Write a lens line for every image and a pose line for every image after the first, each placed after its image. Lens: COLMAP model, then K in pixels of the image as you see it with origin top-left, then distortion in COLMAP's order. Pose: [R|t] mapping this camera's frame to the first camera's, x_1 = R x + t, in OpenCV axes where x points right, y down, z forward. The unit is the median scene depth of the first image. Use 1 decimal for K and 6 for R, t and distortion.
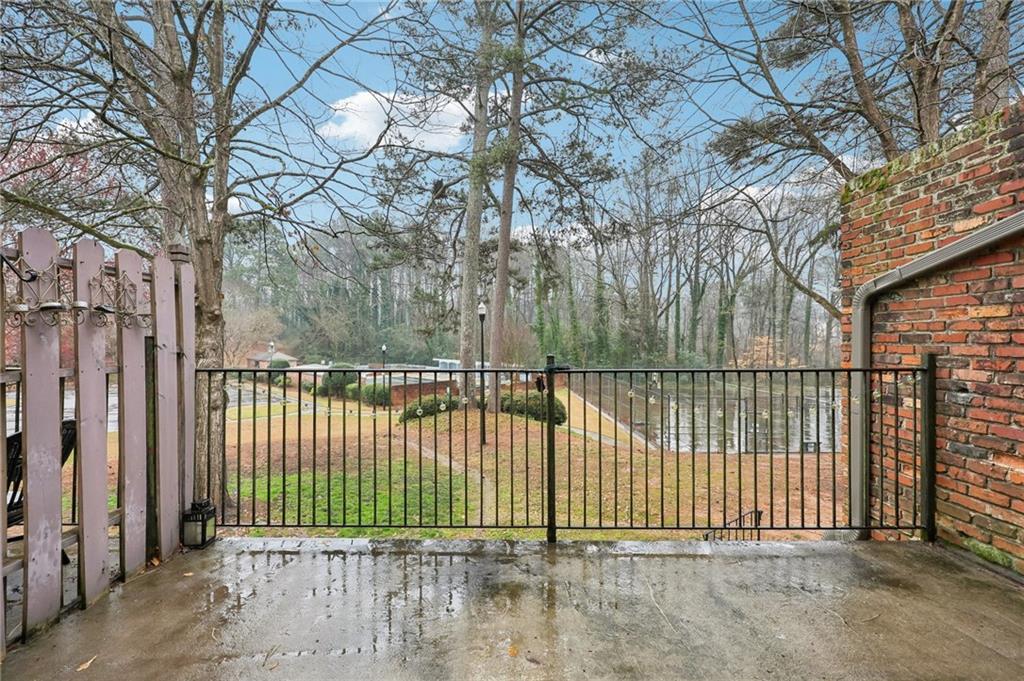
lens RADIAL K [[413.3, 0, 511.4], [0, 413.3, 337.8], [0, 0, 1]] dist [0.001380, 0.000145]
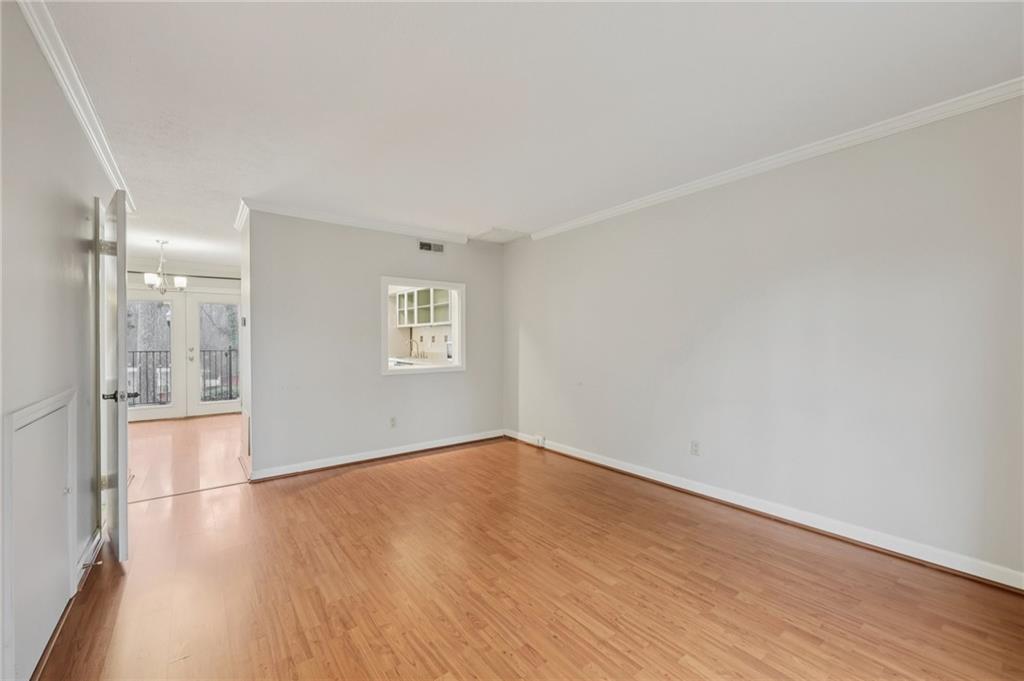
lens RADIAL K [[413.3, 0, 516.3], [0, 413.3, 340.1], [0, 0, 1]] dist [0.001380, 0.000145]
pose [[0.782519, 0.001930, 0.622623, -0.023851], [-0.000883, 0.999998, -0.001990, -0.000090], [-0.622626, 0.001008, 0.782519, -0.413568]]
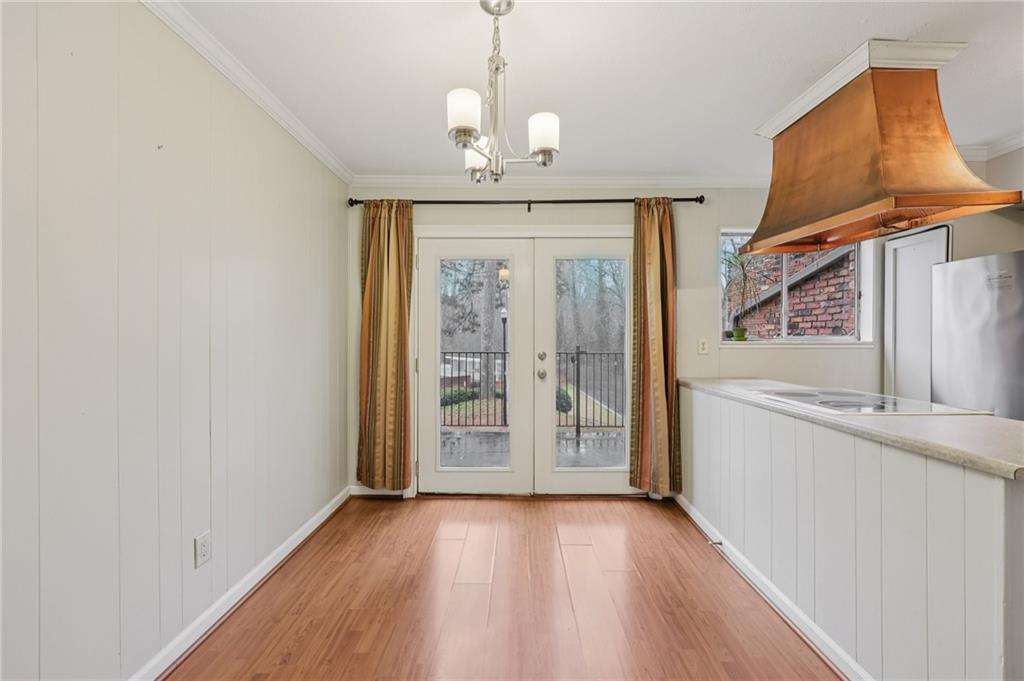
lens RADIAL K [[413.3, 0, 514.9], [0, 413.3, 338.8], [0, 0, 1]] dist [0.001380, 0.000145]
pose [[0.999978, 0.003993, 0.005204, -0.032469], [-0.004013, 0.999984, 0.003977, -0.000159], [-0.005188, -0.003997, 0.999979, -0.152082]]
